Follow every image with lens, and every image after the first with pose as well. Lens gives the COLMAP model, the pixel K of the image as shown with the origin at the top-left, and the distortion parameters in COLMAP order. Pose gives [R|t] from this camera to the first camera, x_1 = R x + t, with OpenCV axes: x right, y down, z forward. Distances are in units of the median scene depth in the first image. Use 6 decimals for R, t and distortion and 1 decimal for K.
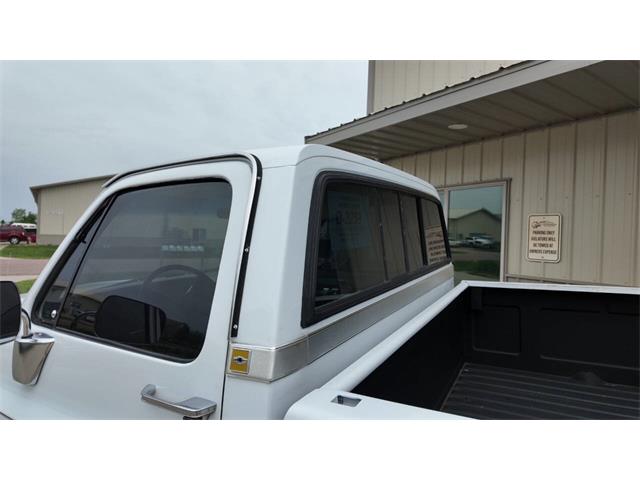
lens RADIAL K [[374.2, 0, 316.8], [0, 374.2, 241.5], [0, 0, 1]] dist [0.030846, -0.020663]
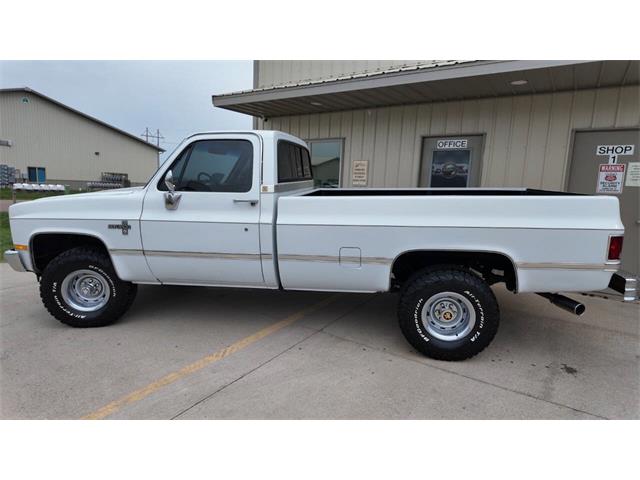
lens RADIAL K [[374.2, 0, 316.5], [0, 374.2, 242.6], [0, 0, 1]] dist [0.030846, -0.020663]
pose [[0.936426, -0.044329, 0.348053, -0.240628], [-0.007655, 0.989169, 0.146580, 0.061982], [-0.350781, -0.139925, 0.925945, -0.651927]]
